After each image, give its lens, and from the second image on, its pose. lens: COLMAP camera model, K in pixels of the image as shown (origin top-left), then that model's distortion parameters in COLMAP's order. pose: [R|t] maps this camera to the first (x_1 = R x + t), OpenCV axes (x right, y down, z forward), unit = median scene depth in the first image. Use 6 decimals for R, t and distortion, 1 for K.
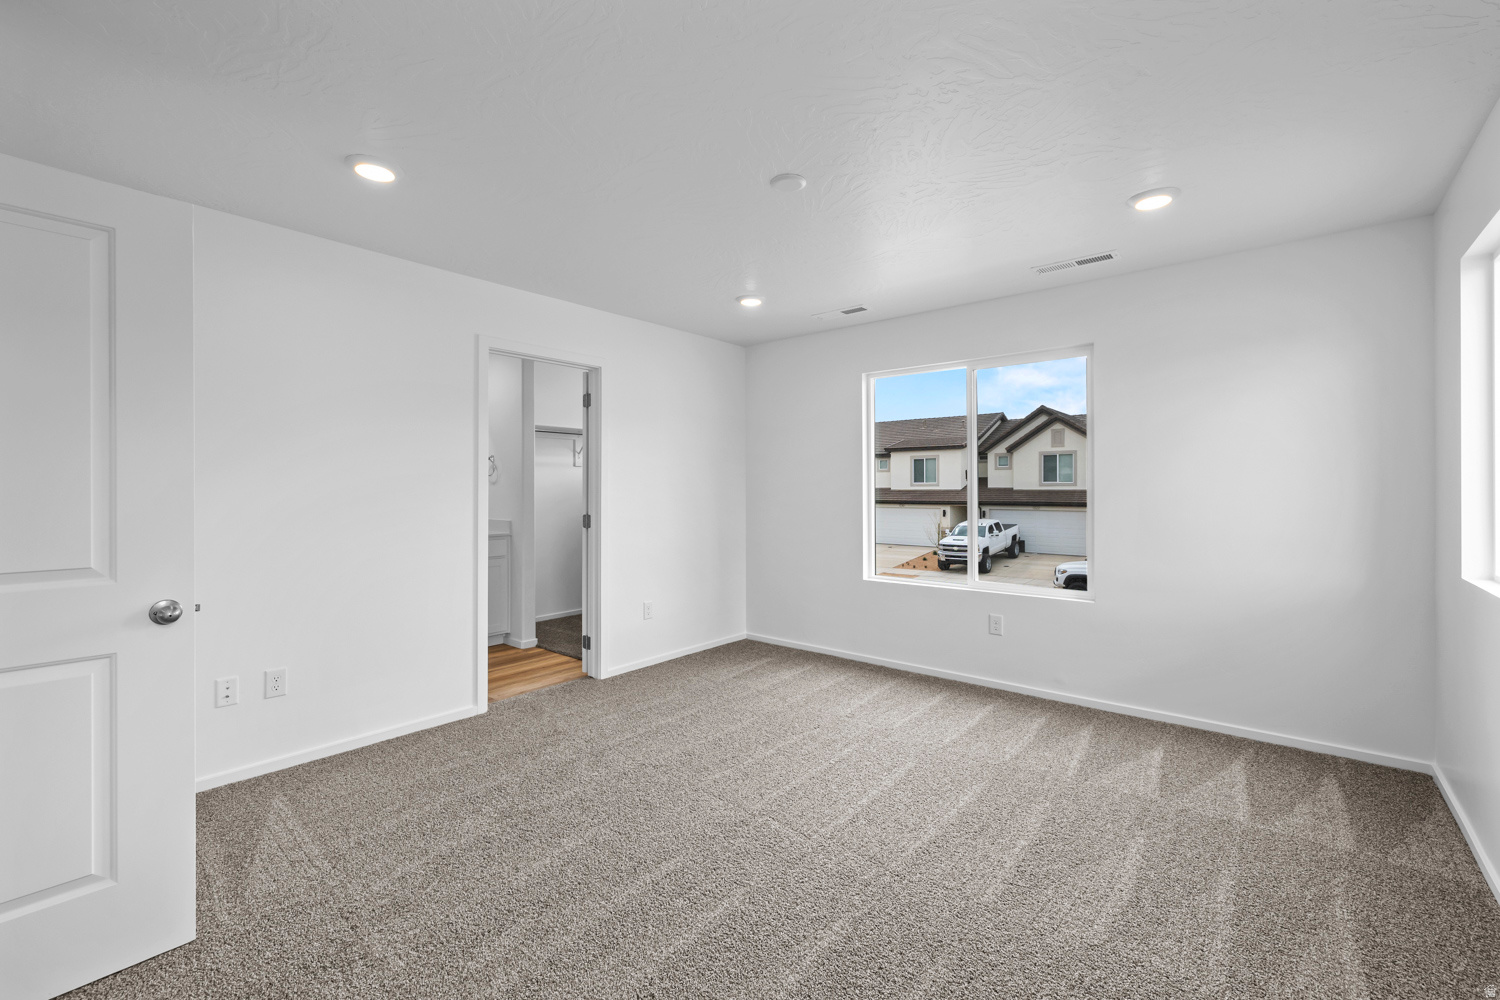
lens RADIAL K [[629.5, 0, 741.1], [0, 629.5, 492.4], [0, 0, 1]] dist [-0.001404, -0.000305]
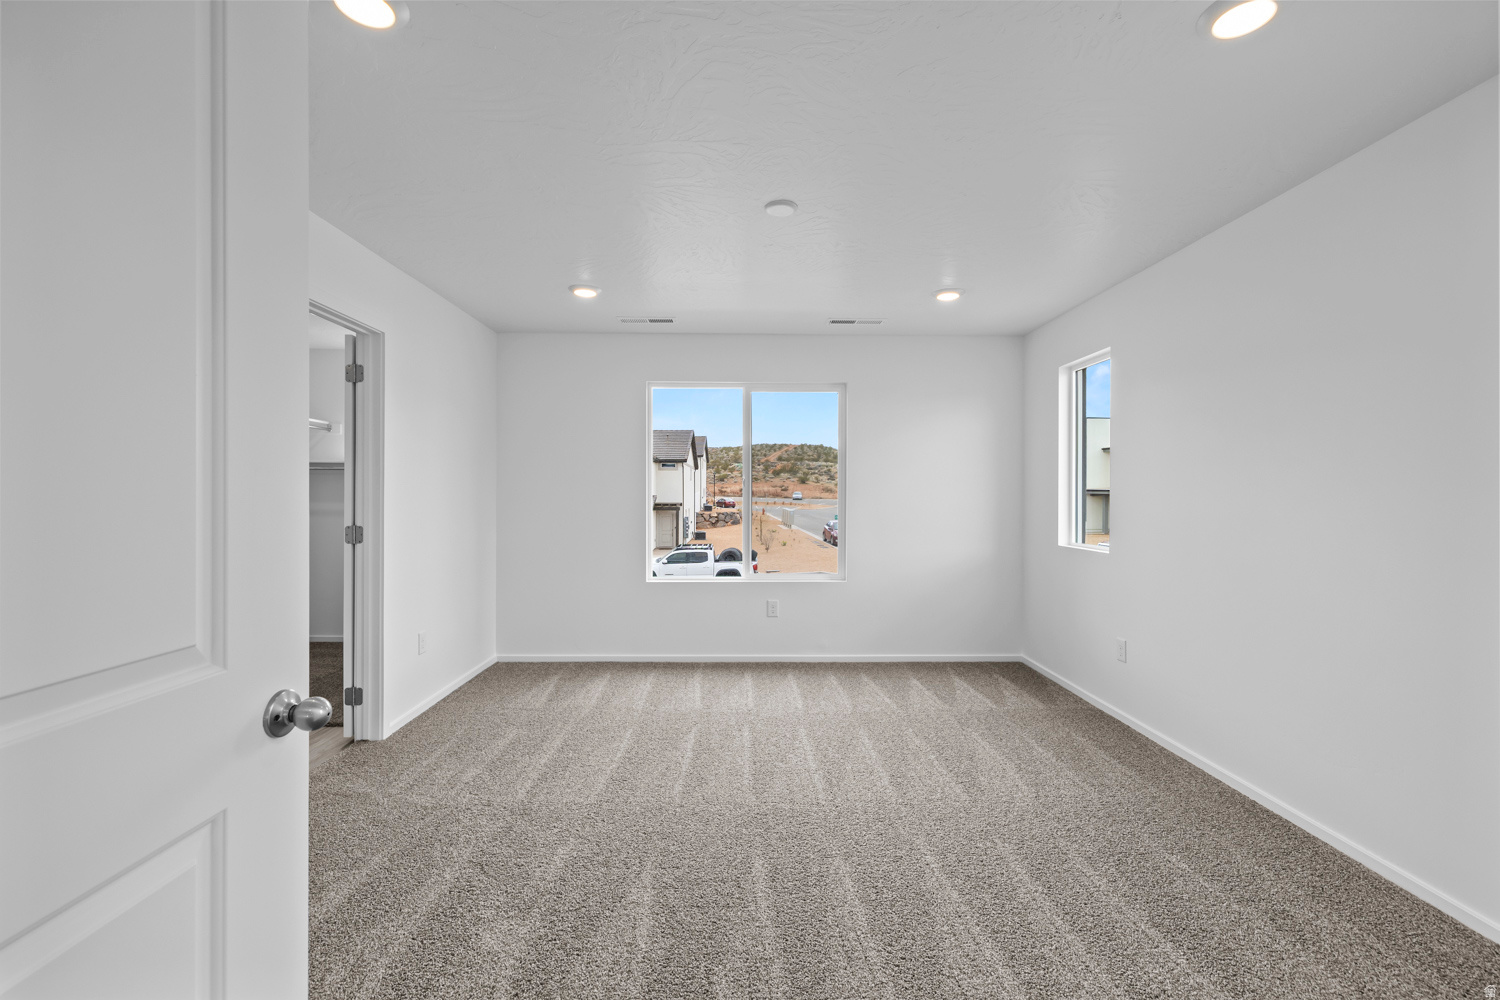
lens RADIAL K [[629.5, 0, 745.2], [0, 629.5, 496.5], [0, 0, 1]] dist [-0.001404, -0.000305]
pose [[0.751675, 0.003414, 0.659525, -0.451419], [-0.002815, 0.999994, -0.001968, 0.001289], [-0.659528, -0.000378, 0.751680, 0.150762]]
